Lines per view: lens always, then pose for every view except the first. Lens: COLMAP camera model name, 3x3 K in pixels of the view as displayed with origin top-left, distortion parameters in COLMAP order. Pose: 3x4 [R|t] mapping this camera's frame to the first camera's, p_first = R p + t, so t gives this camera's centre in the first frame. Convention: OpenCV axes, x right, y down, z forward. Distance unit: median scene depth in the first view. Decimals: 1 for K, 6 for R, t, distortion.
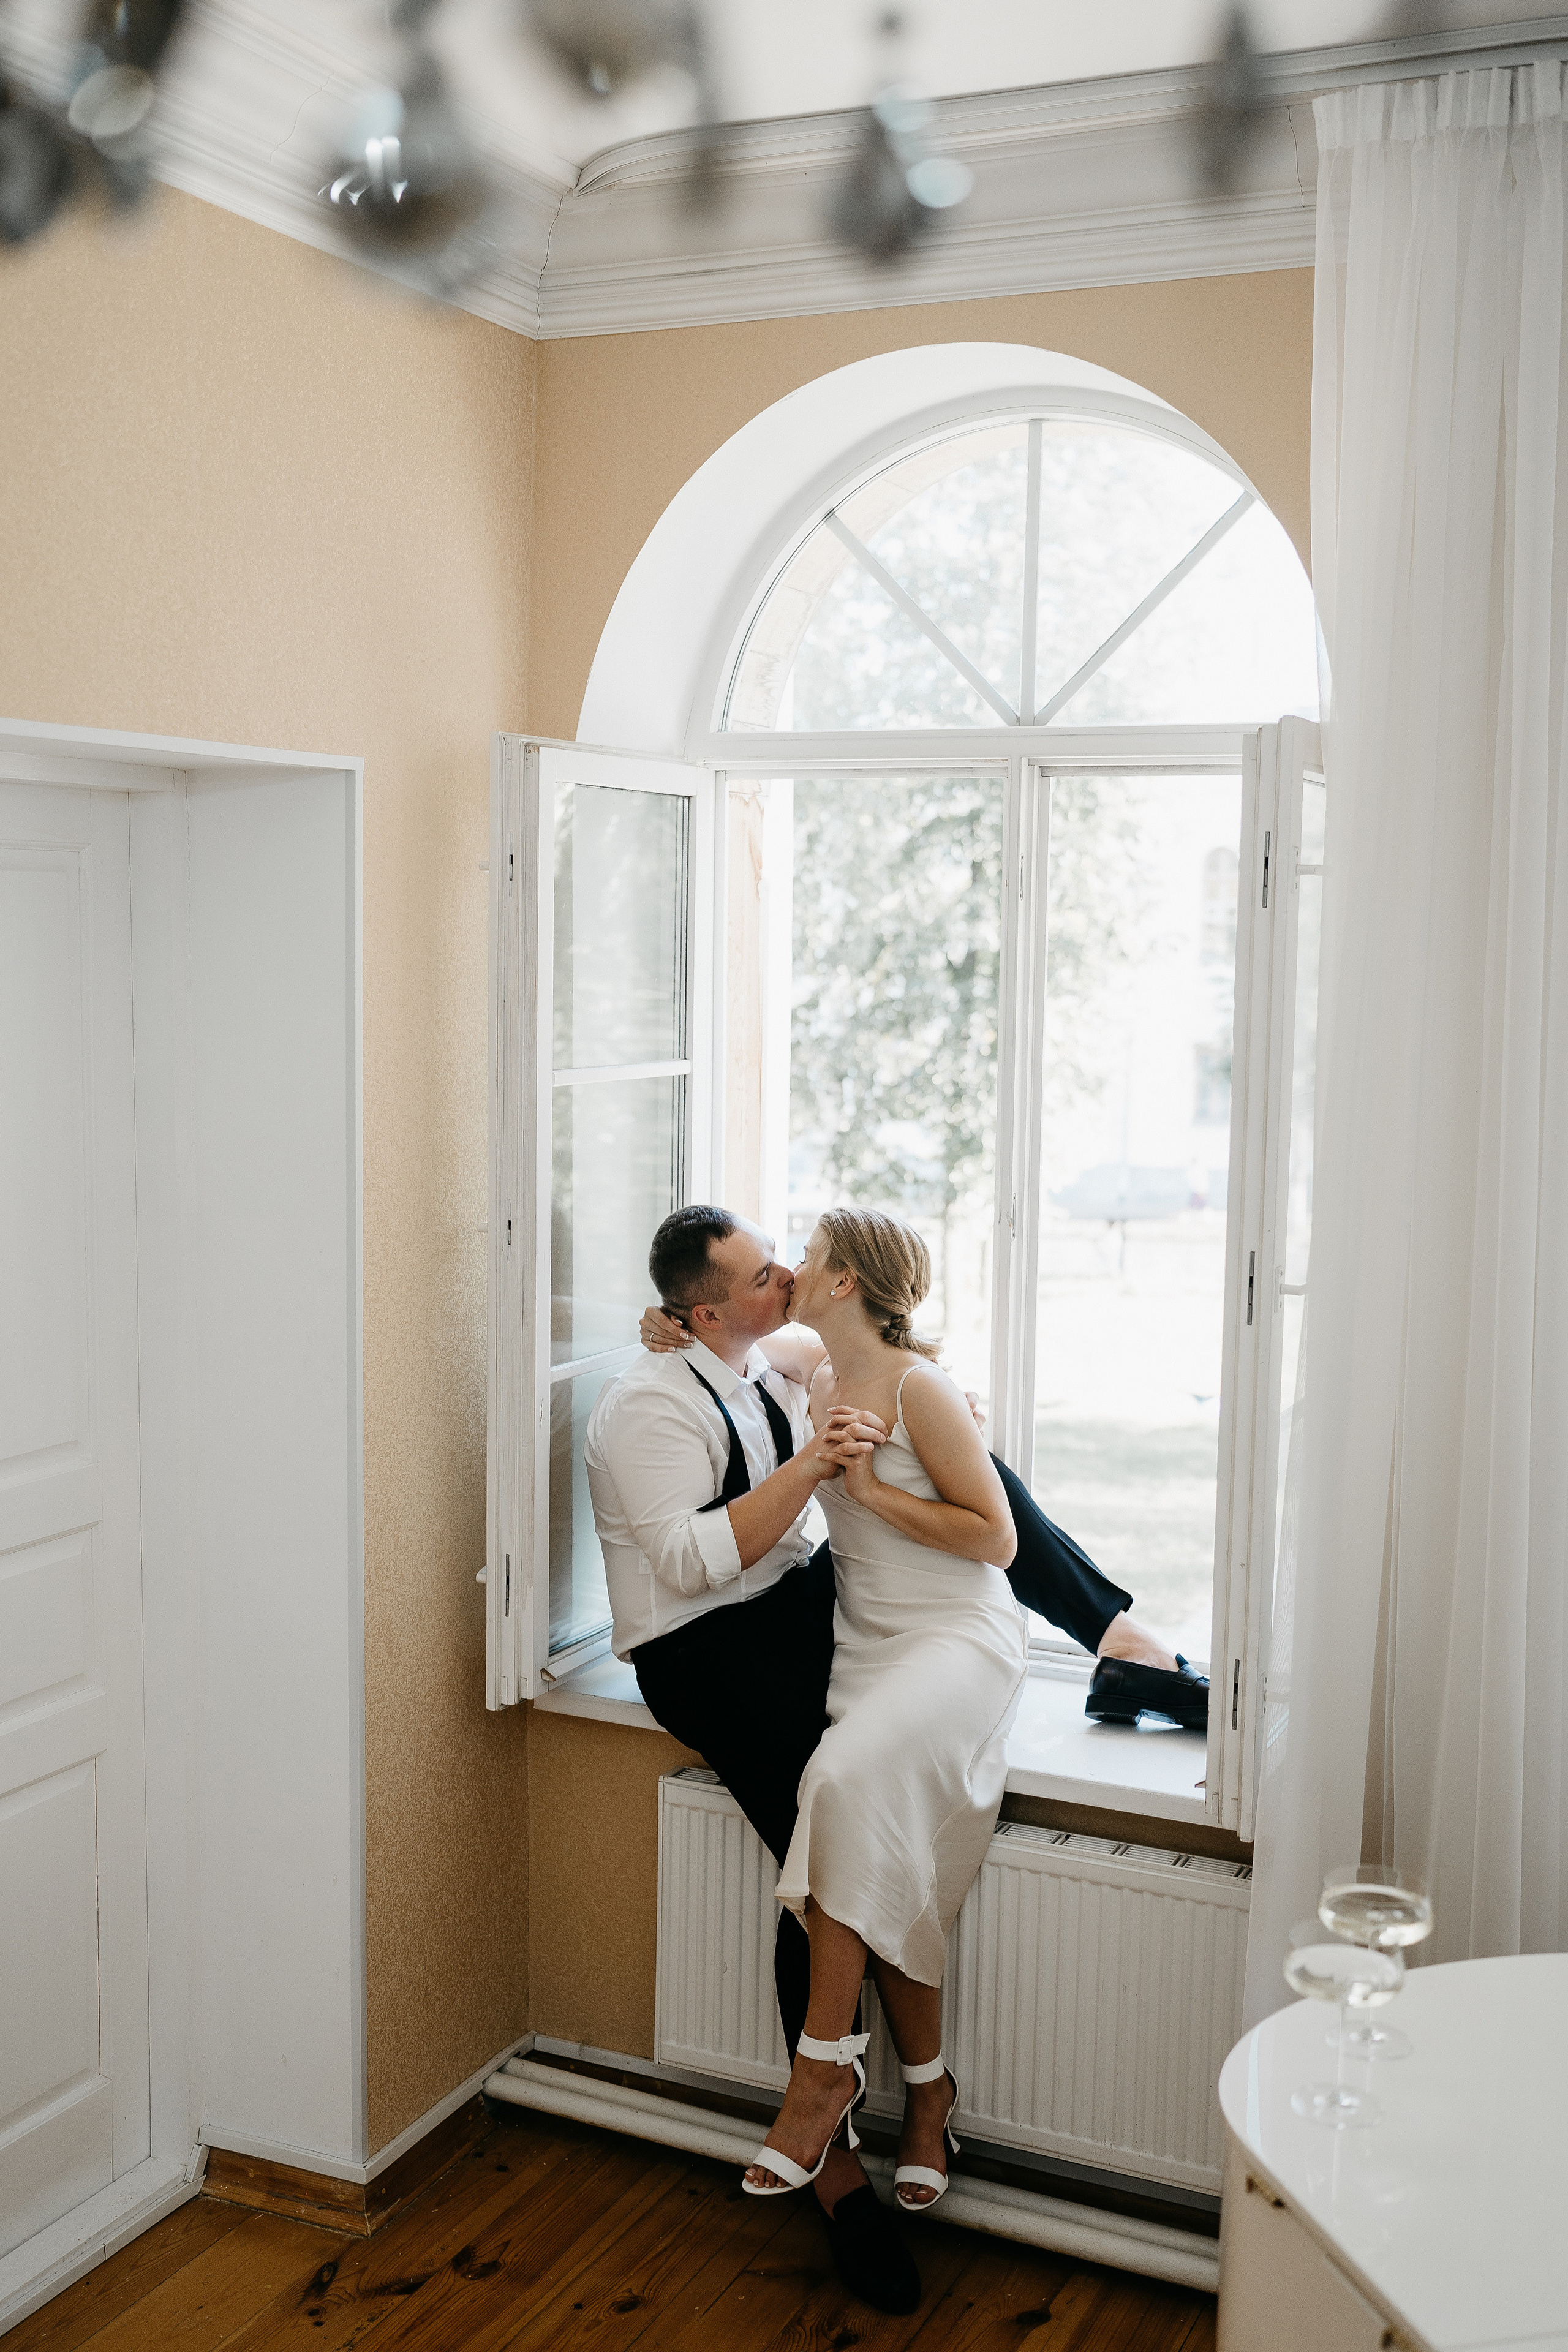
lens RADIAL K [[2462.0, 0, 800.9], [0, 2462.0, 1211.3], [0, 0, 1]] dist [-0.018793, 0.113949]
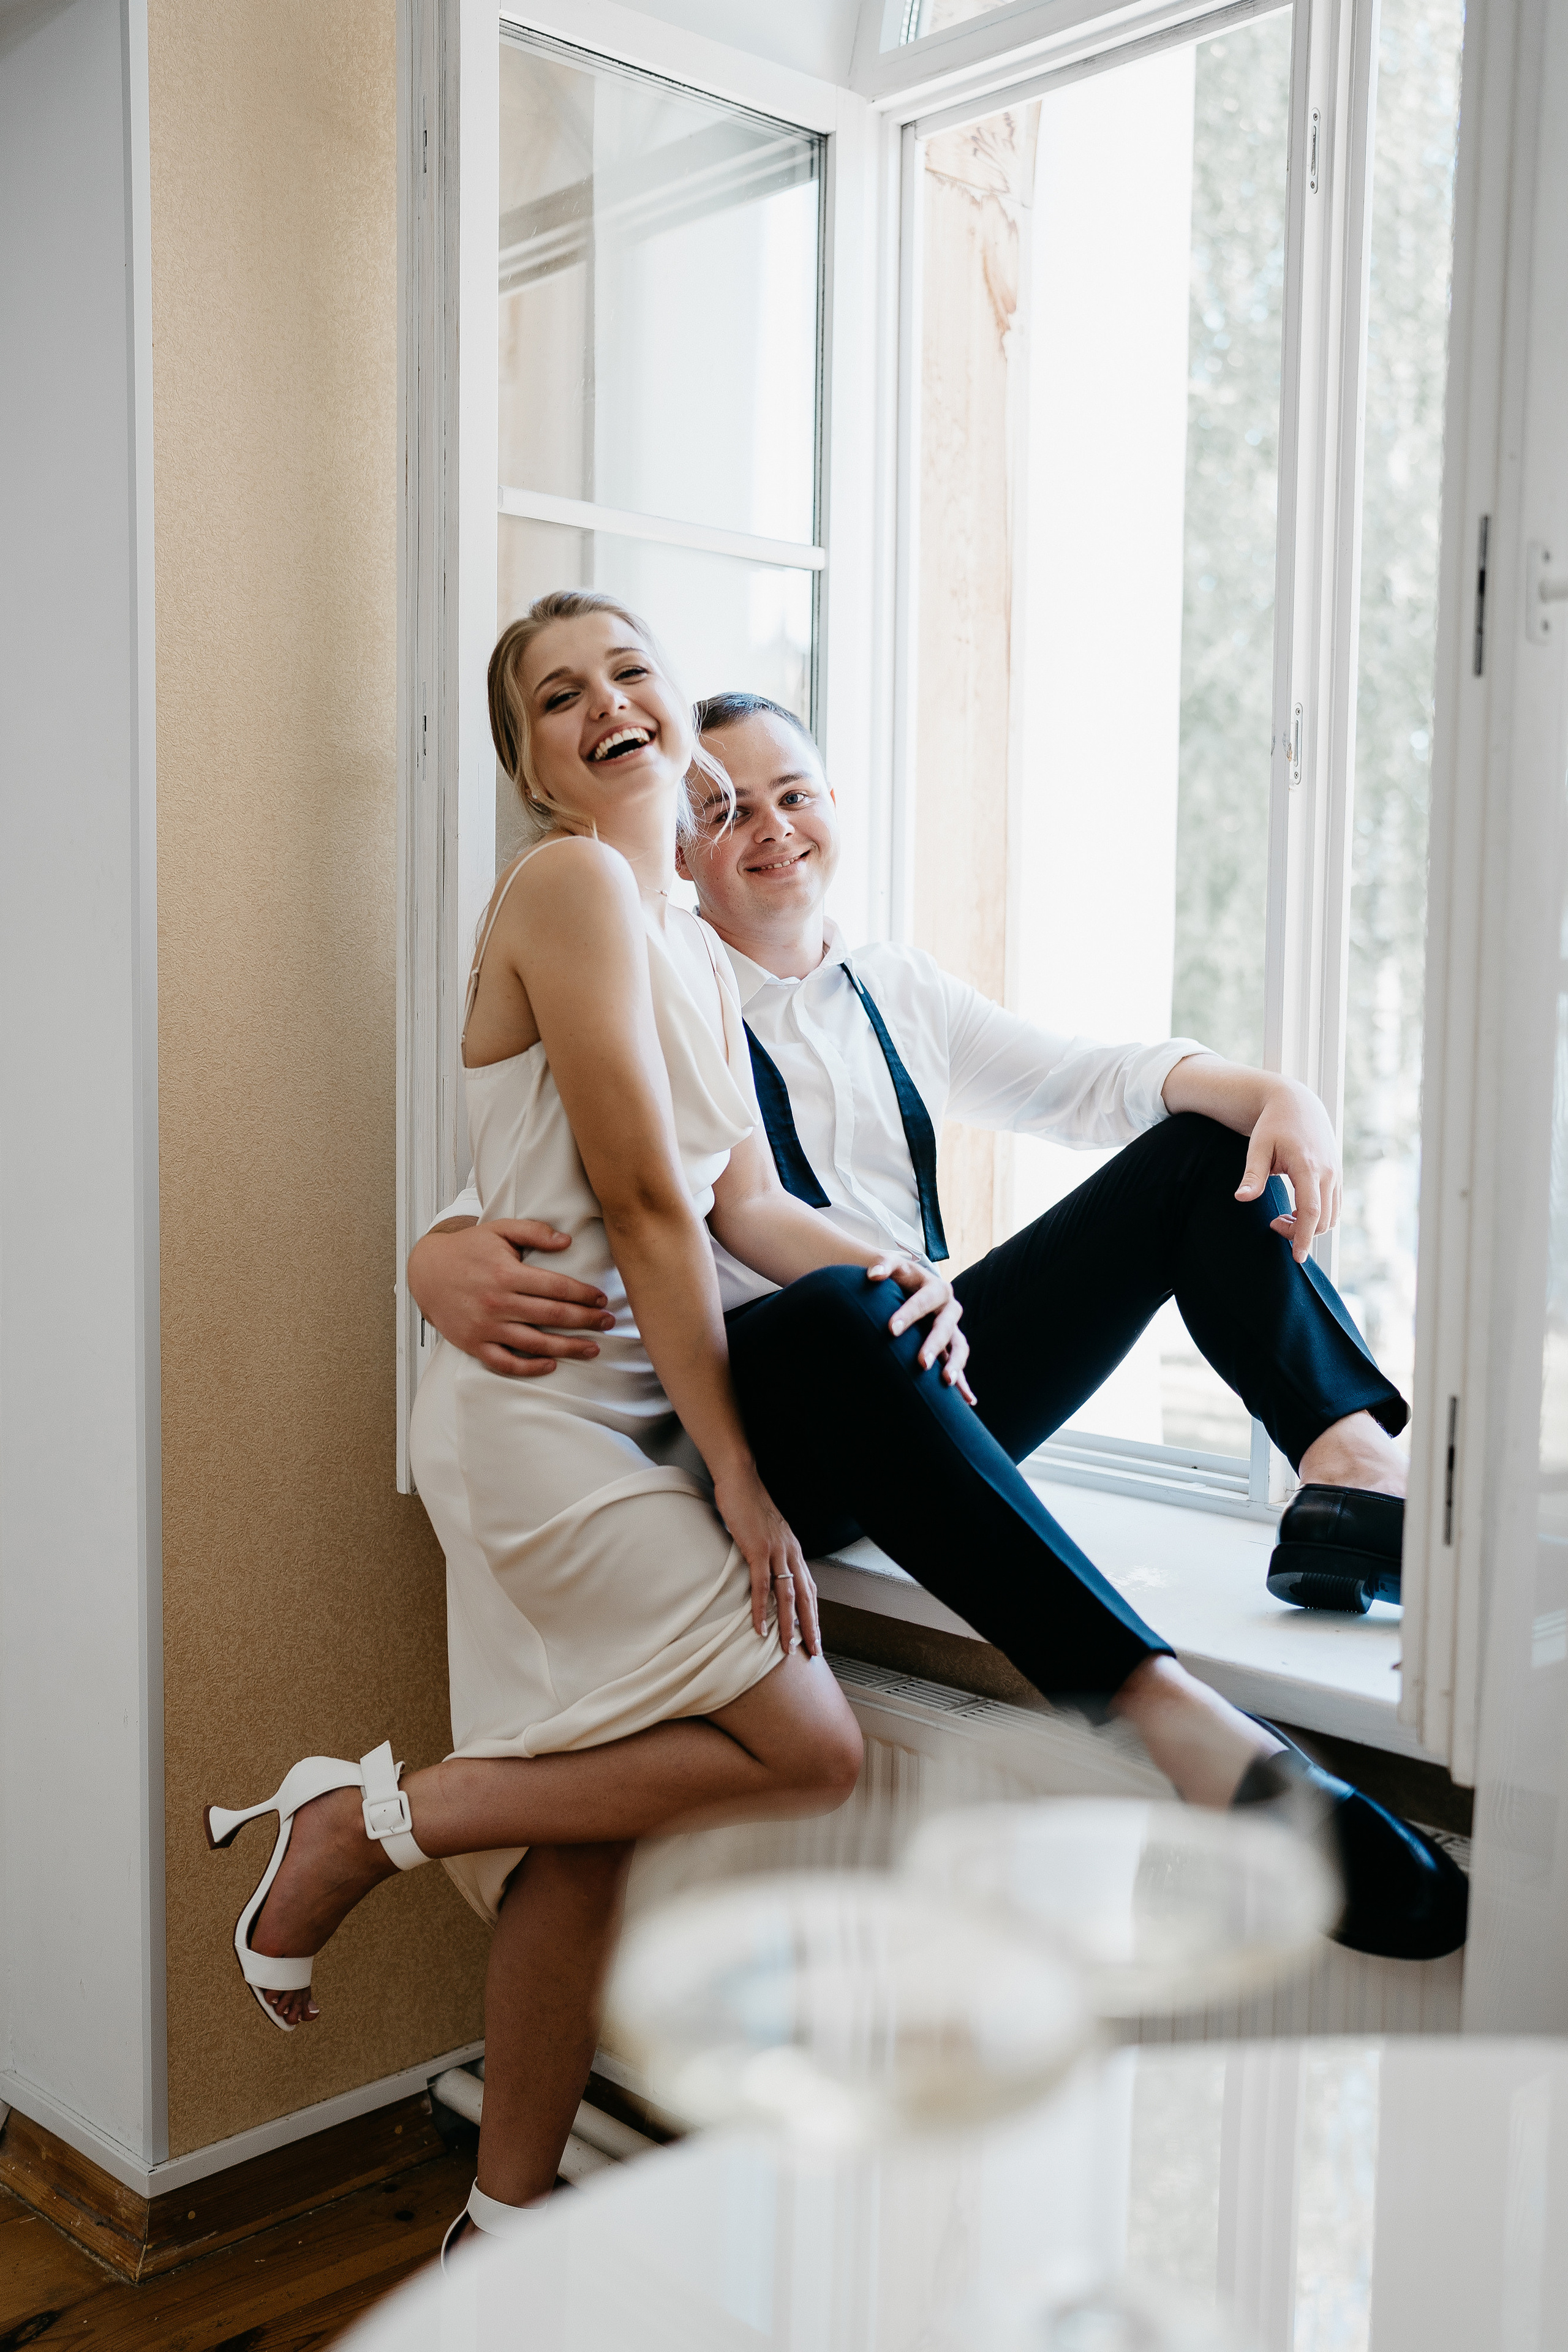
lens RADIAL K [[2365.0, 0, 772.1], [0, 2365.0, 1205.8], [0, 0, 1]] dist [-0.012757, 0.094344]
pose [[0.929048, 0.026155, -0.369034, 0.194224], [-0.040327, 0.998714, -0.030742, 0.144415], [0.367755, 0.043443, 0.928907, 0.461624]]
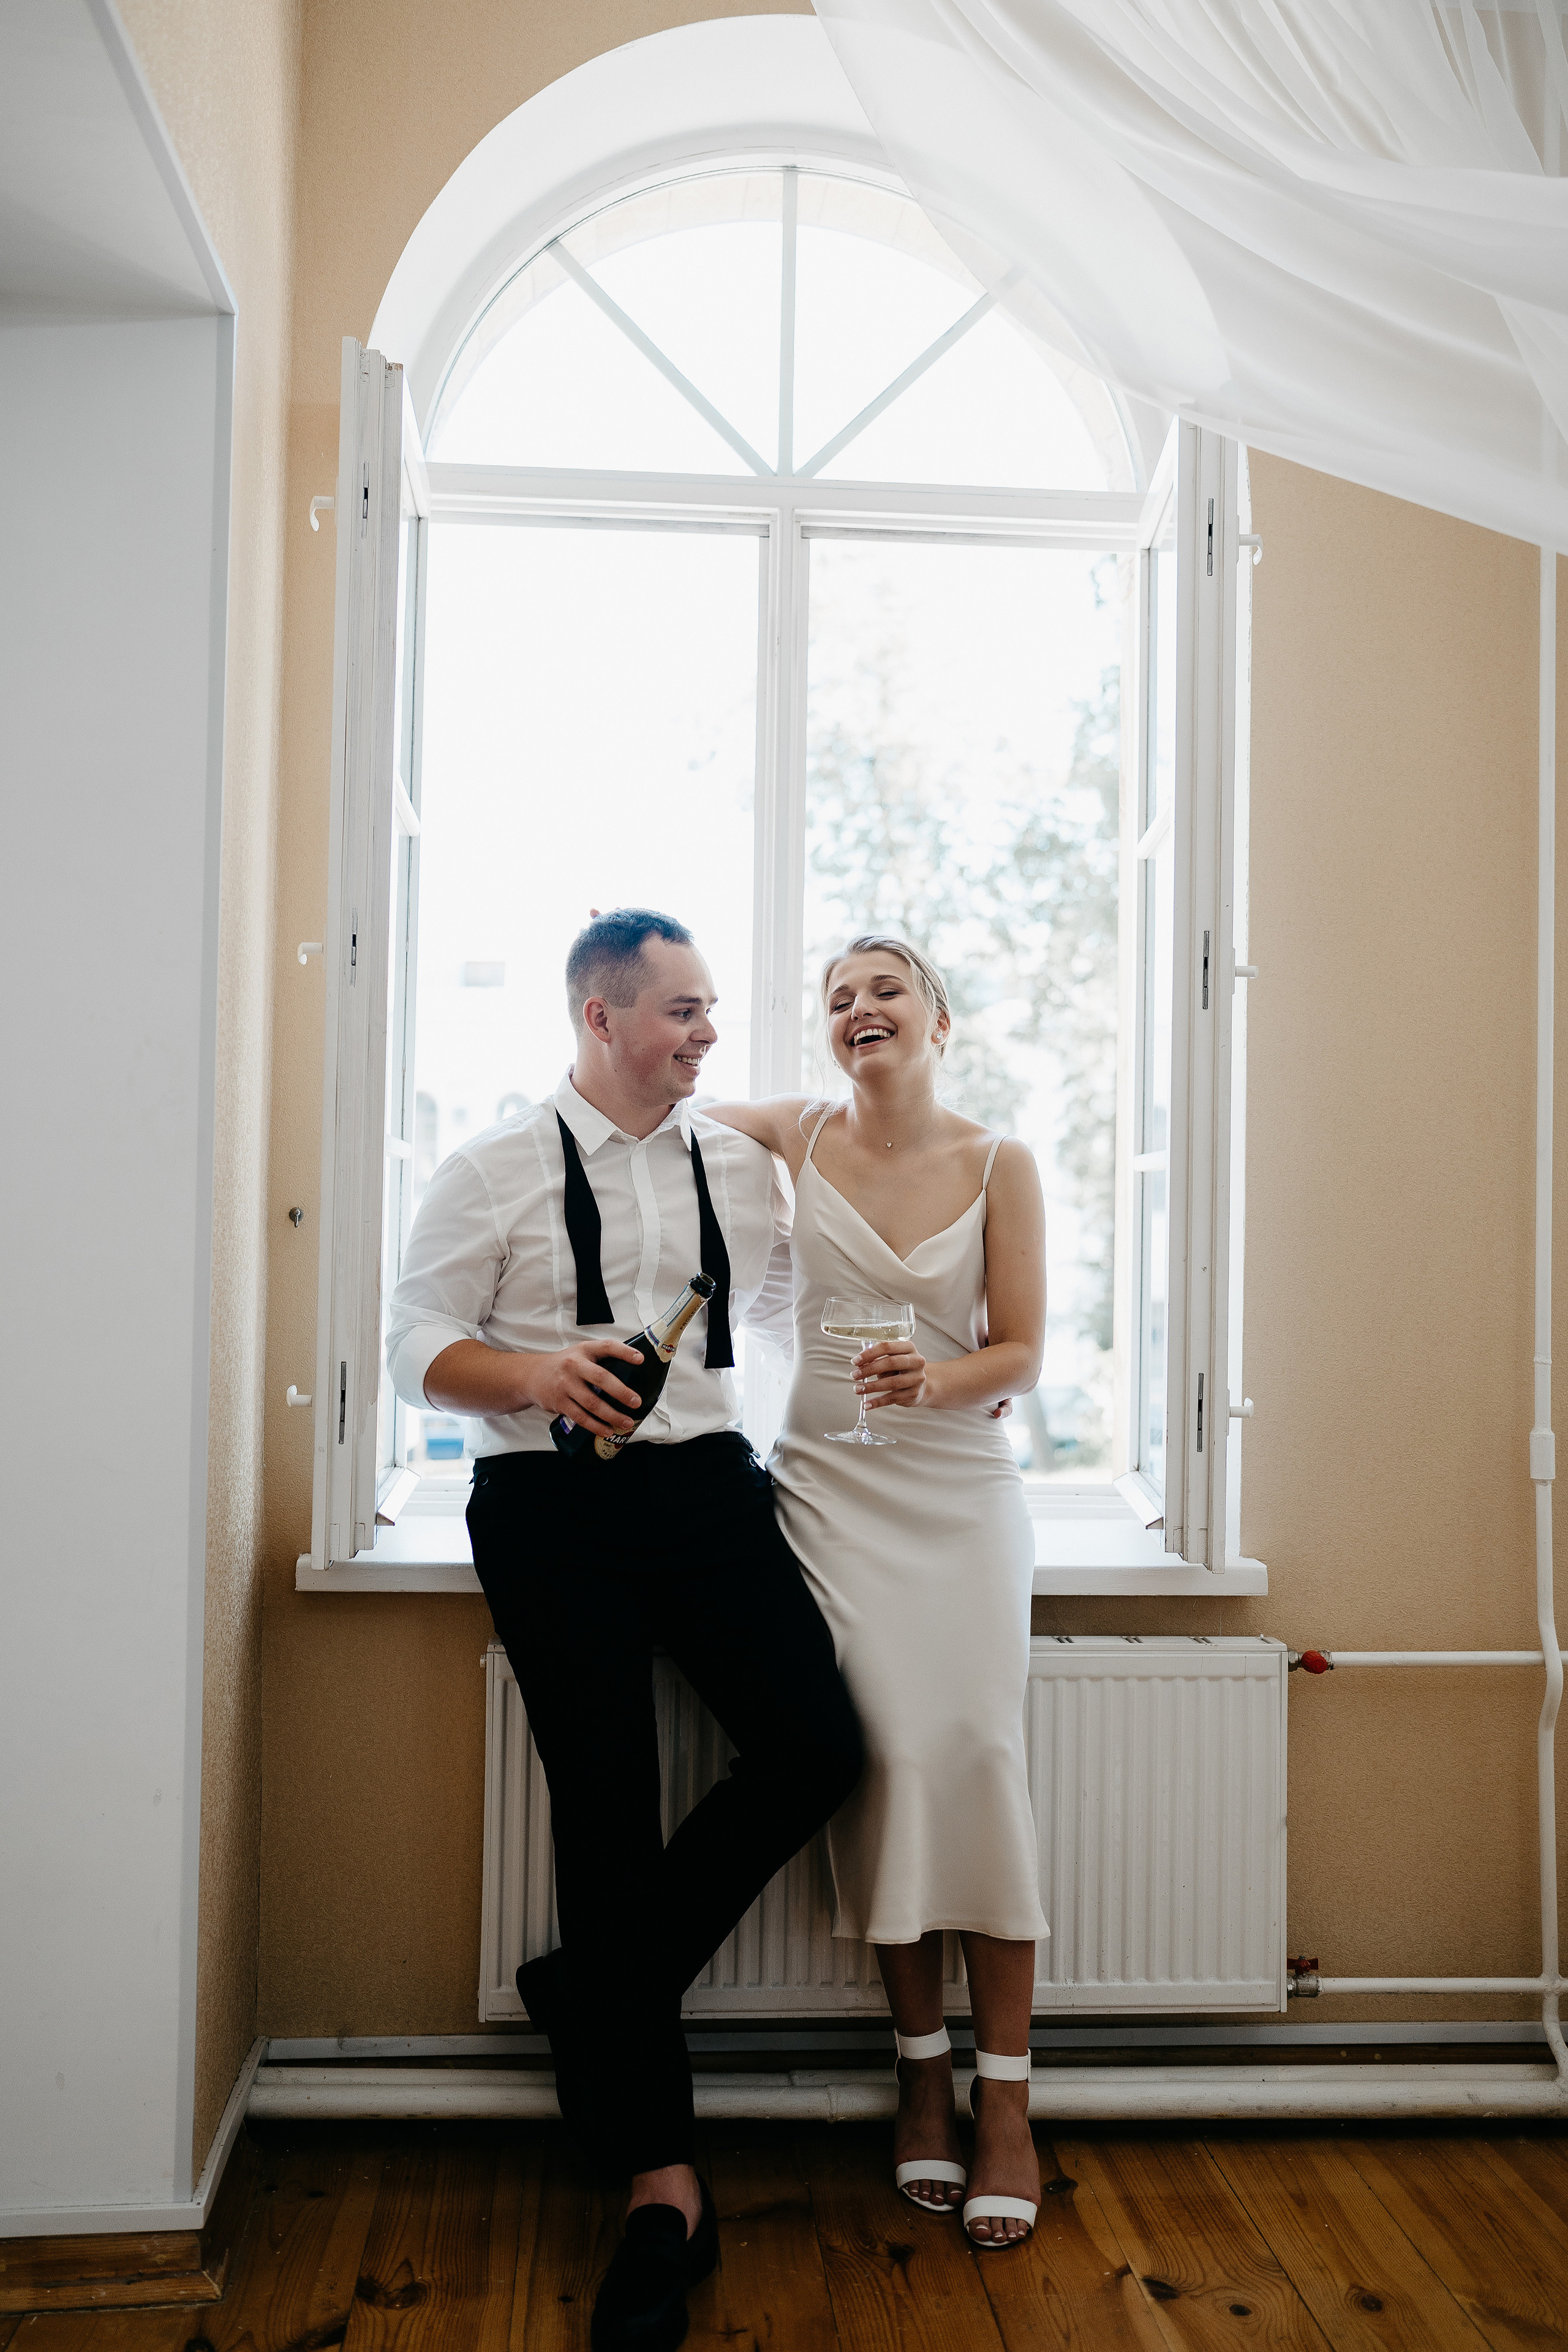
lens RADIAL K [[2335.1, 0, 804.6], [0, 2335.1, 1159.4], [0, 0, 1]] dist [-0.037989, 0.154794]
pose [[0.867789, 0.009347, 0.496844, -0.359263], [0.056127, 0.991582, -0.116685, 0.171331], [-0.493752, 0.129145, 0.859959, 0.279196]]
